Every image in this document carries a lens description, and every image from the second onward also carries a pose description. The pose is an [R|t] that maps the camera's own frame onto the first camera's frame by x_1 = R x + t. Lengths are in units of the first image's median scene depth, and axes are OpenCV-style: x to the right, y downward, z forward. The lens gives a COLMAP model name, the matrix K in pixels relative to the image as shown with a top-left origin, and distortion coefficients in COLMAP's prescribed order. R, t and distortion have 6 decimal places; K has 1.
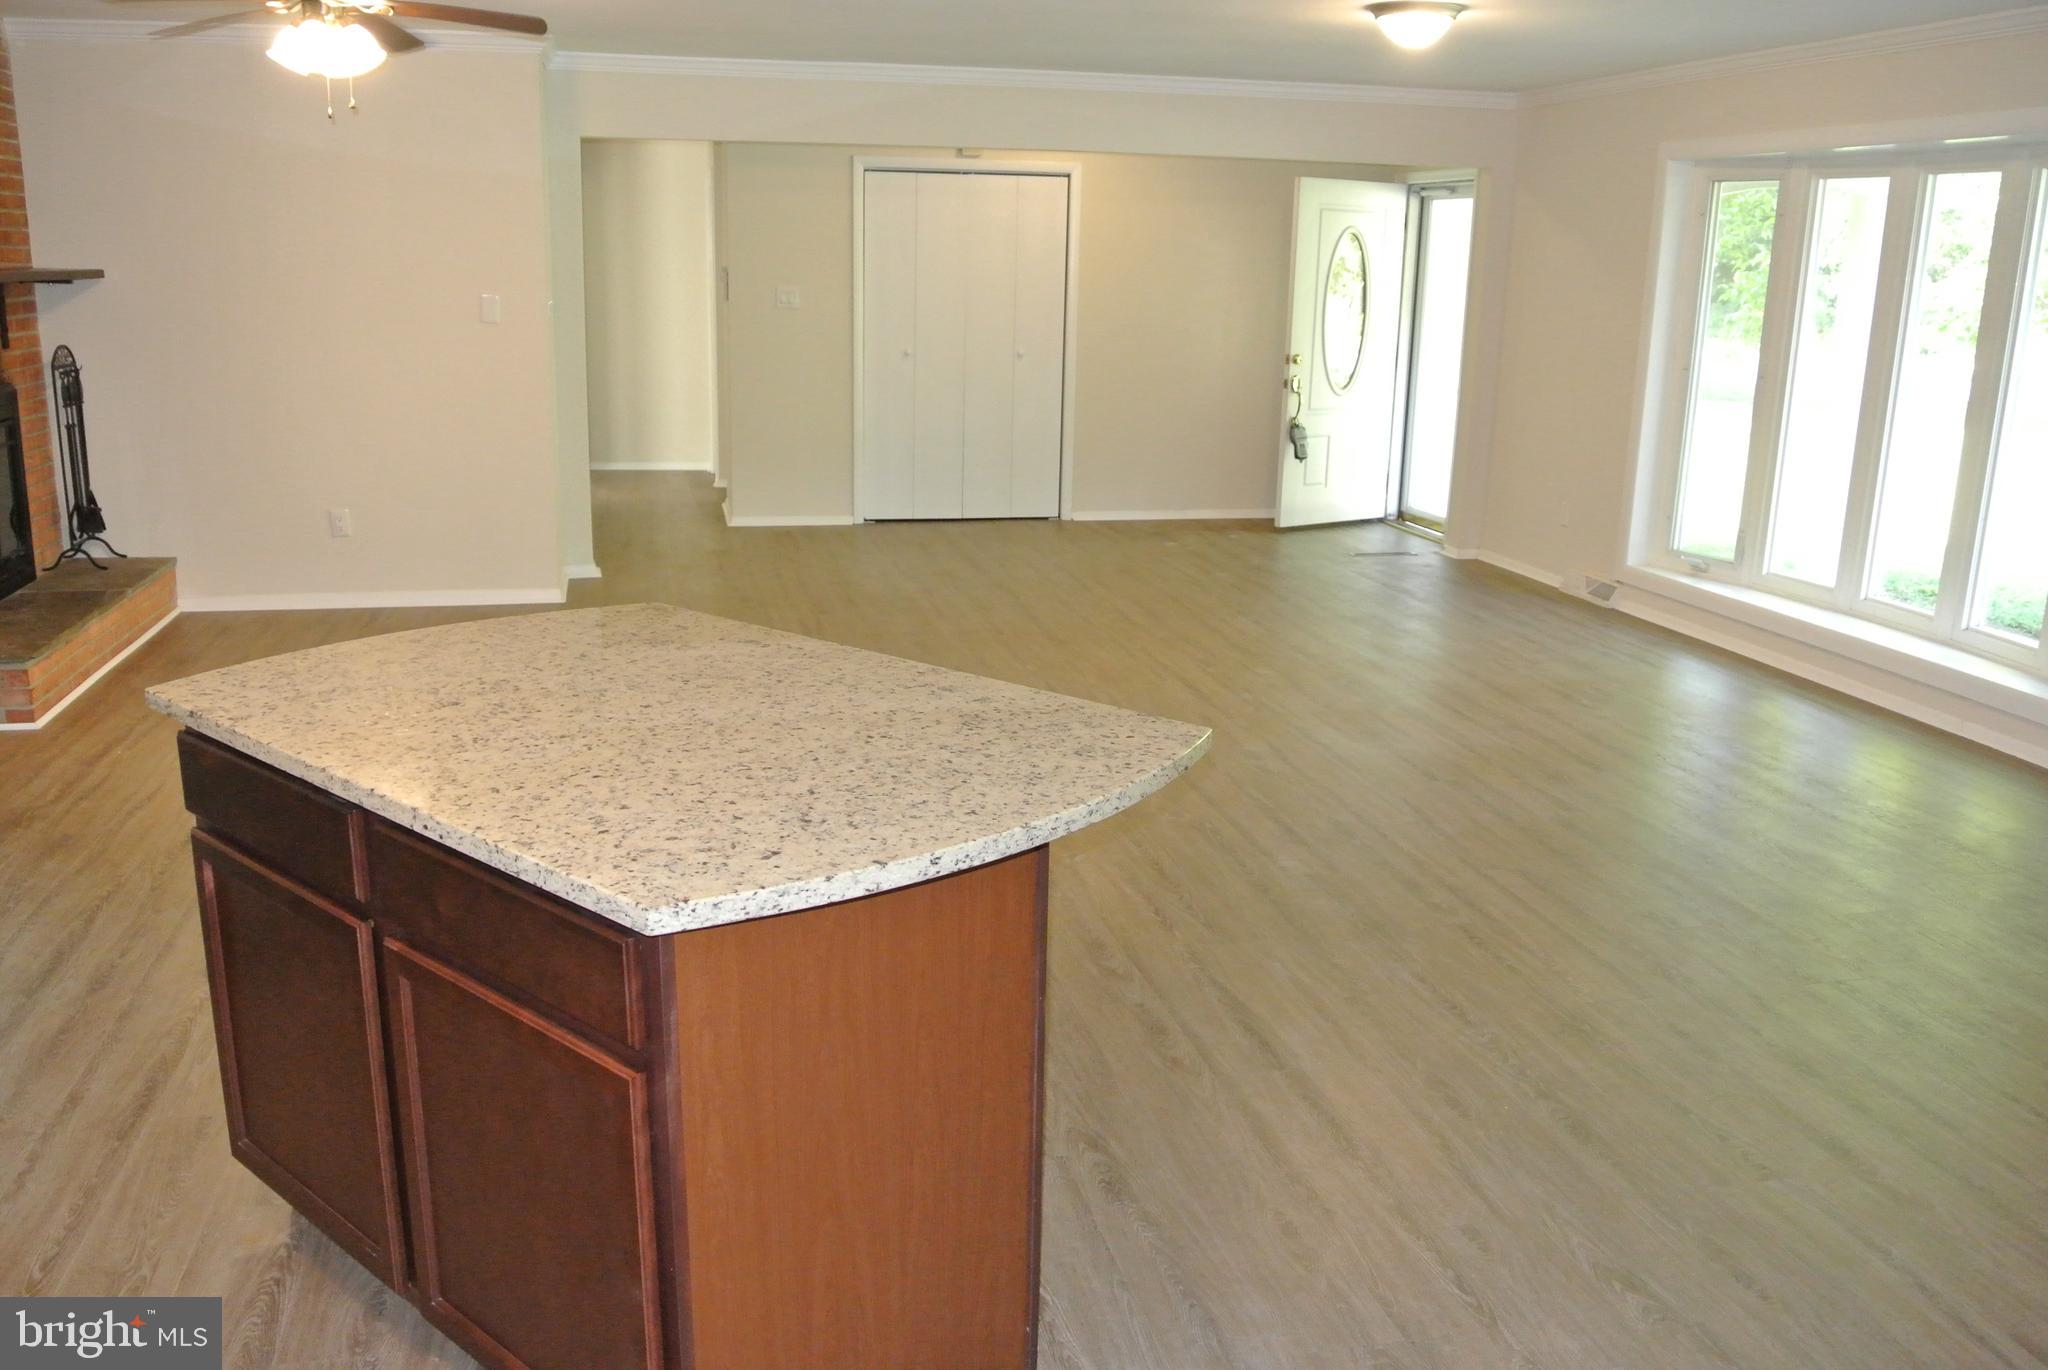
lens RADIAL K [[1695.7, 0, 1007.4], [0, 1695.7, 696.2], [0, 0, 1]] dist [-0.077426, 0.032587]
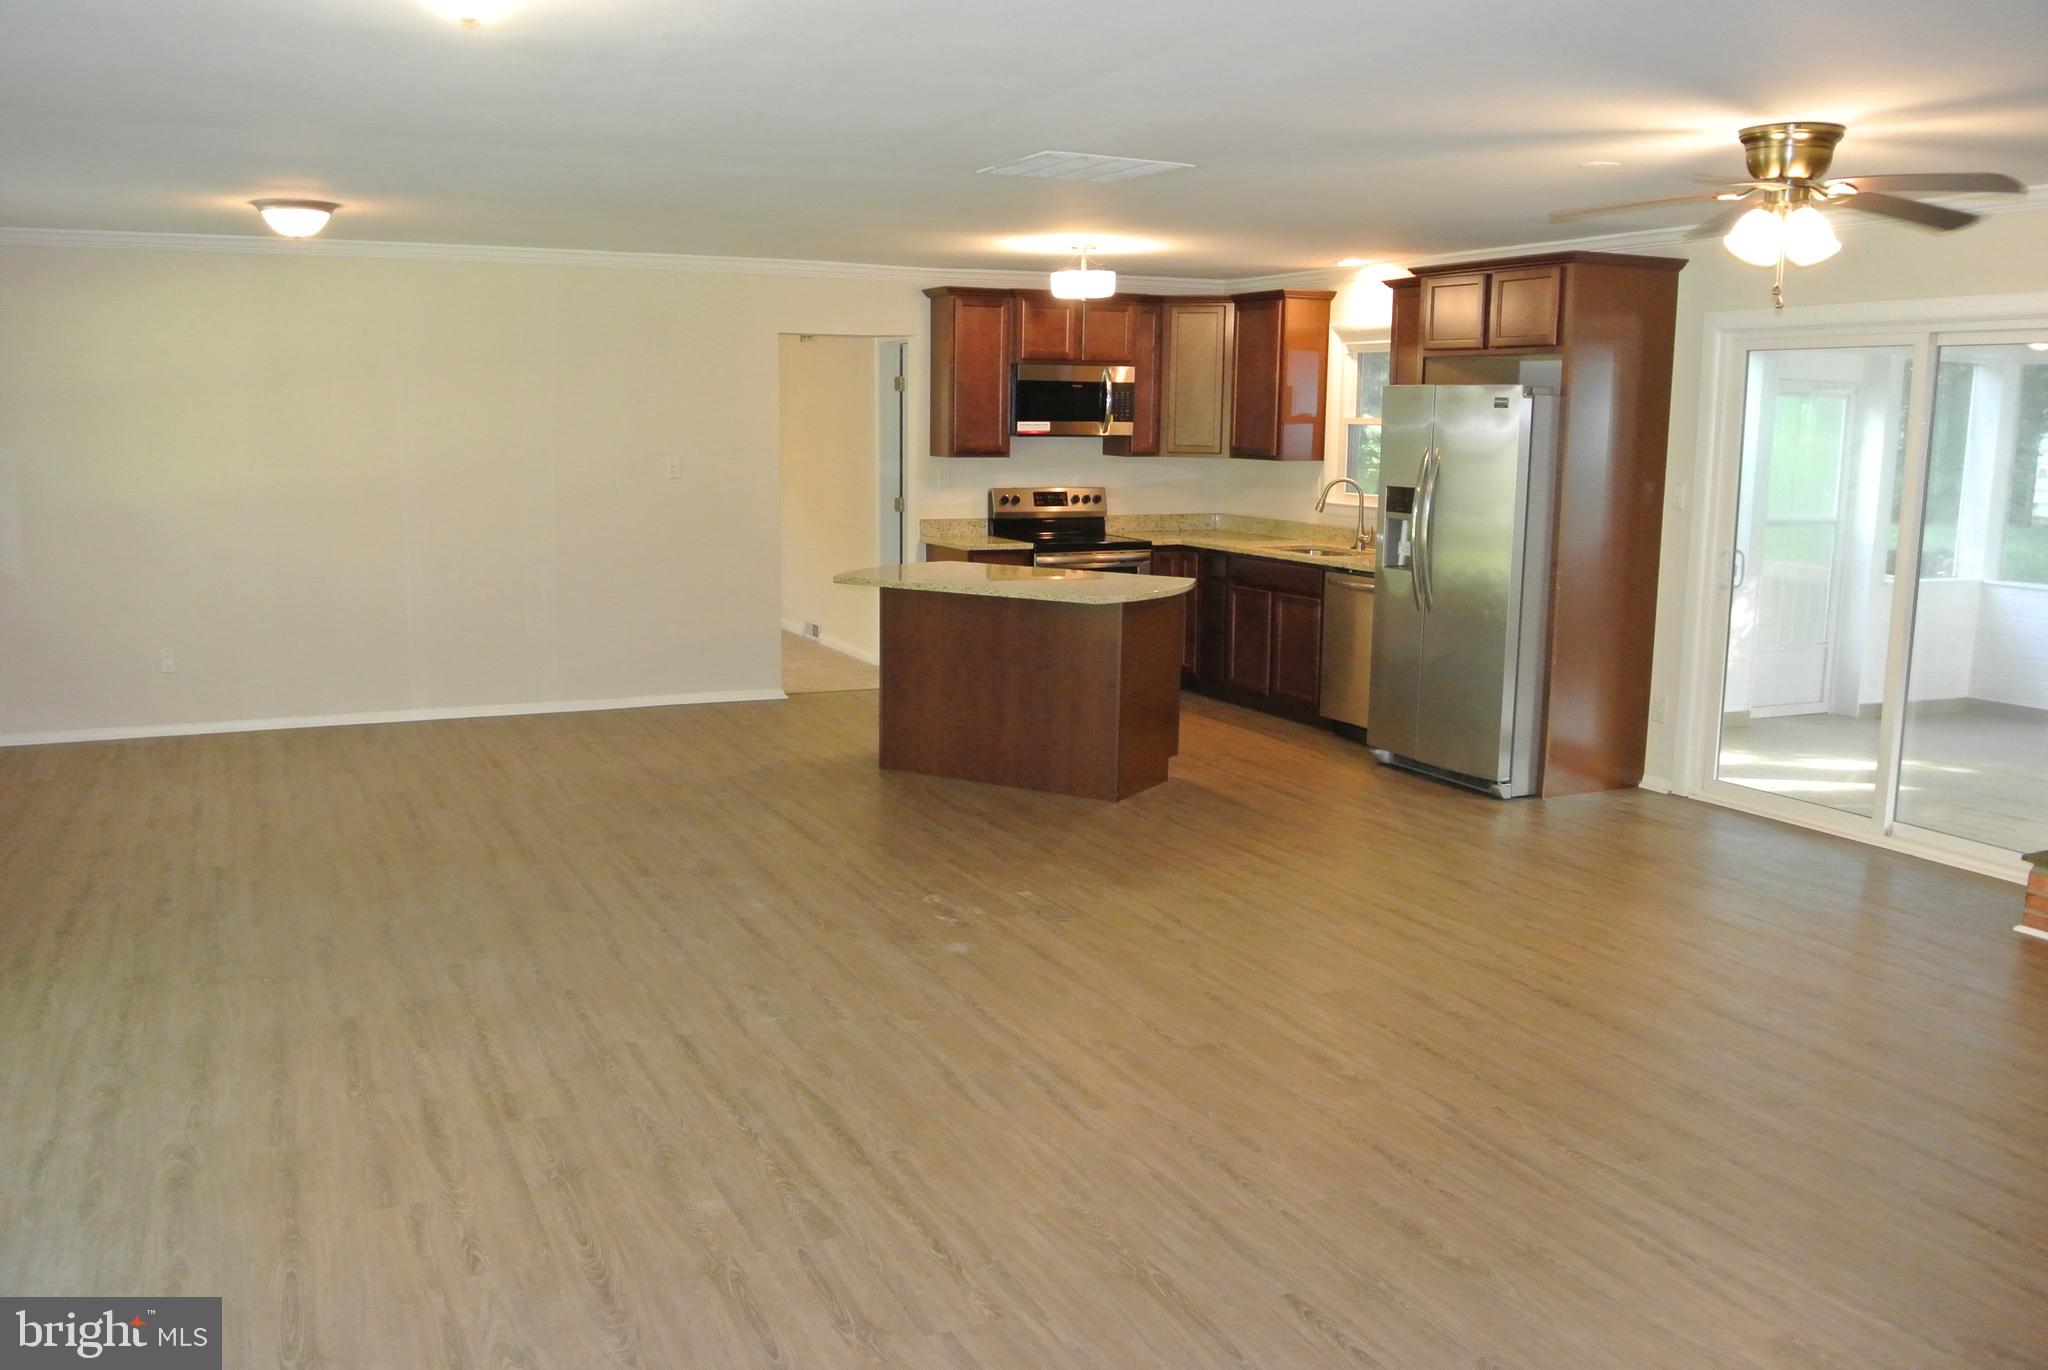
lens RADIAL K [[1695.7, 0, 997.8], [0, 1695.7, 699.1], [0, 0, 1]] dist [-0.077426, 0.032587]
pose [[-0.977693, 0.007042, -0.209922, 0.208408], [-0.078609, 0.914535, 0.396796, -0.447234], [0.194776, 0.404447, -0.893580, 1.705797]]
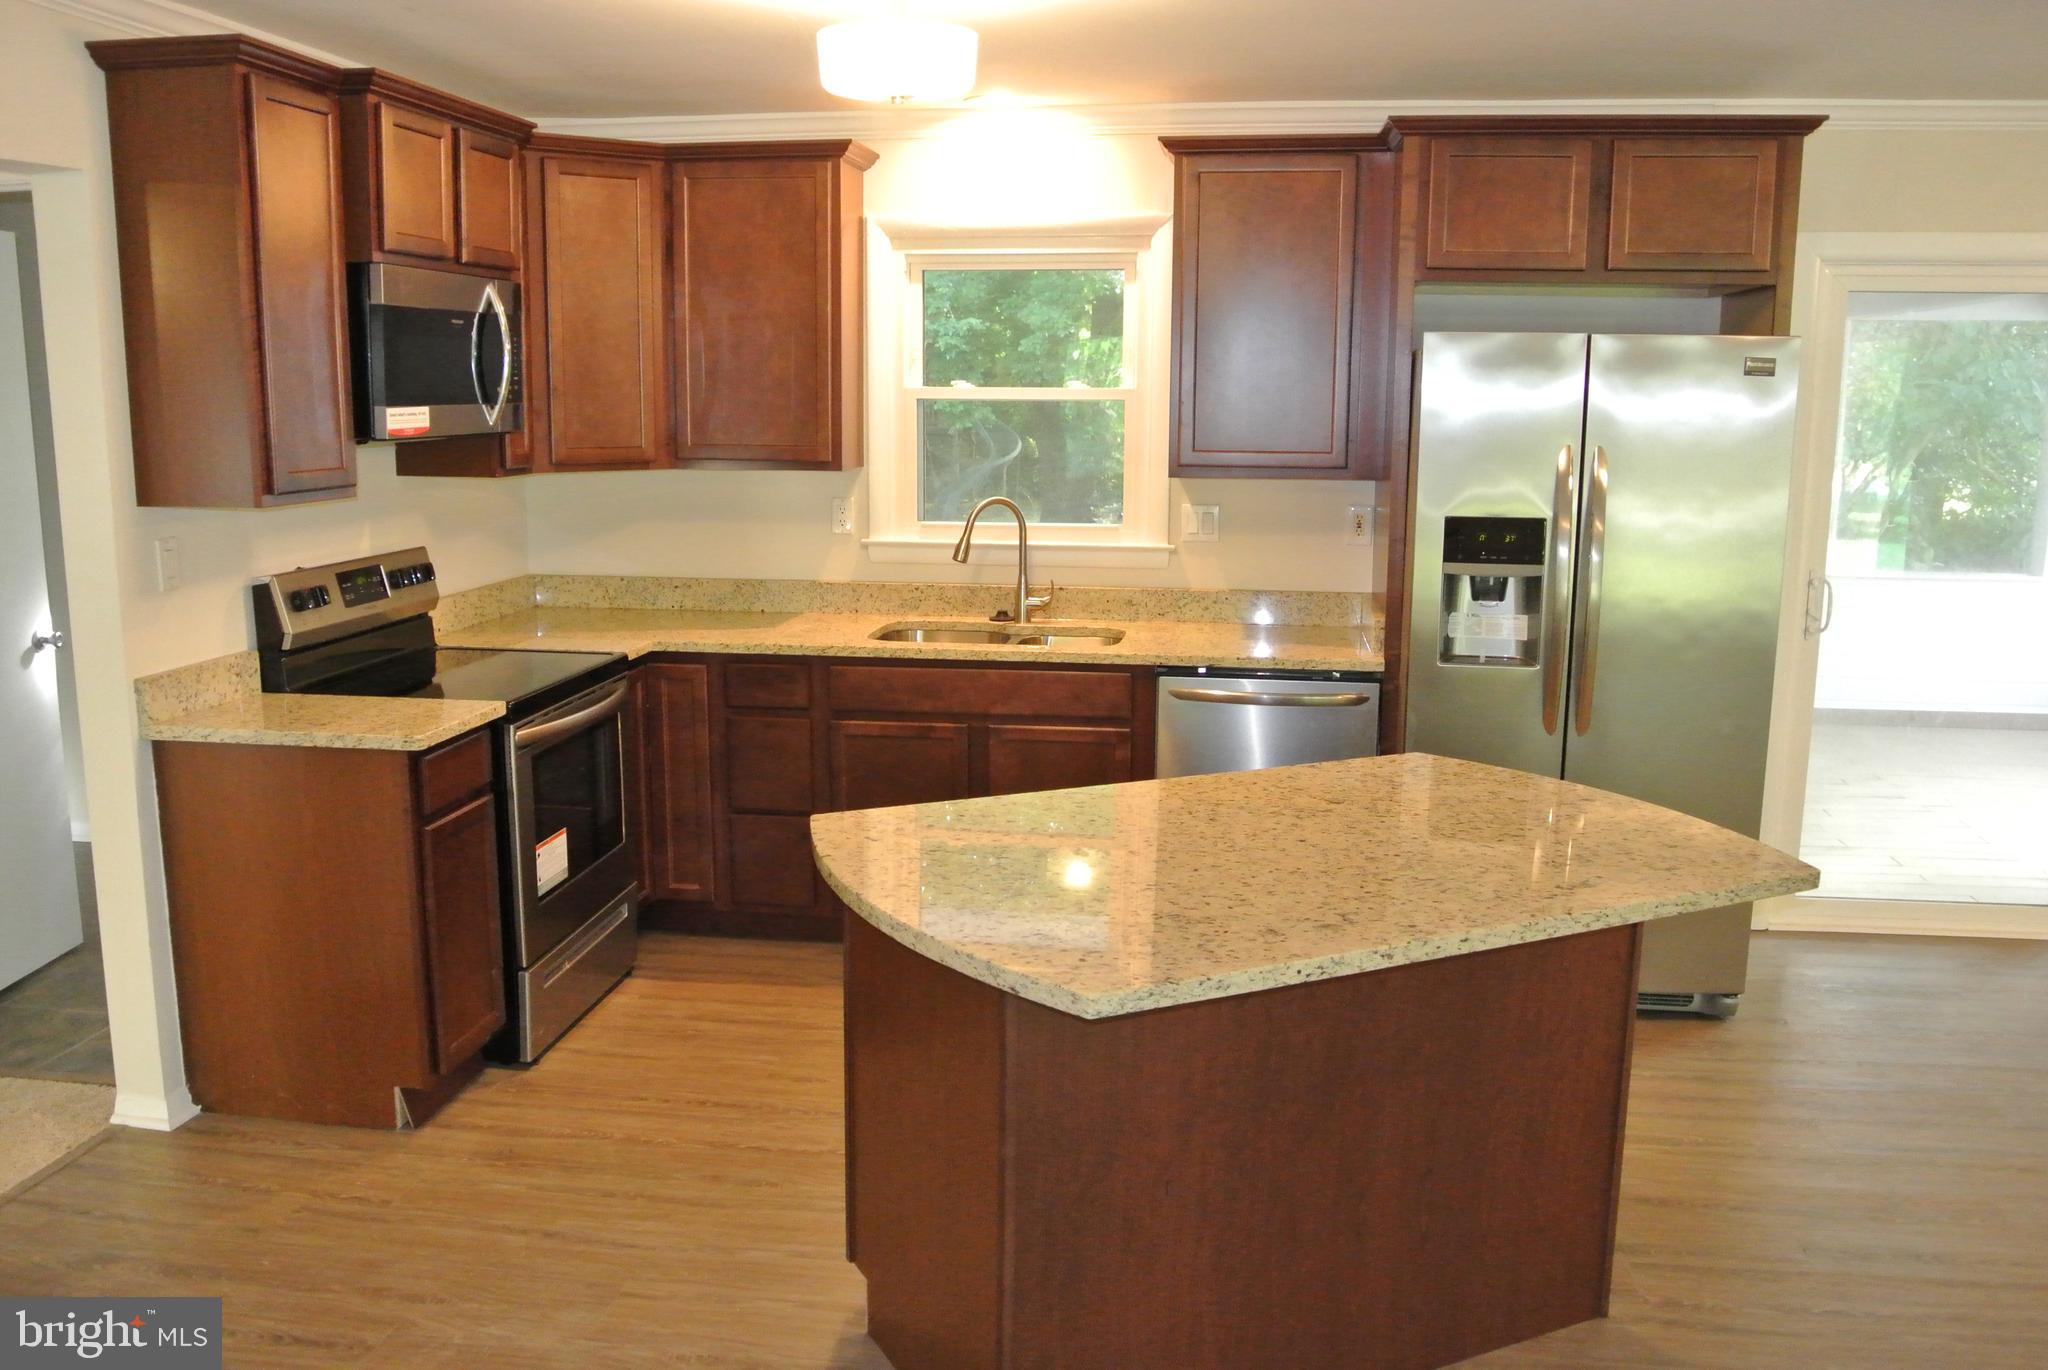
lens RADIAL K [[1695.7, 0, 1010.0], [0, 1695.7, 706.7], [0, 0, 1]] dist [-0.077426, 0.032587]
pose [[-0.358004, 0.154291, -0.920884, 0.387319], [-0.244169, 0.936465, 0.251825, -0.138817], [0.901230, 0.315005, -0.297585, 0.508737]]
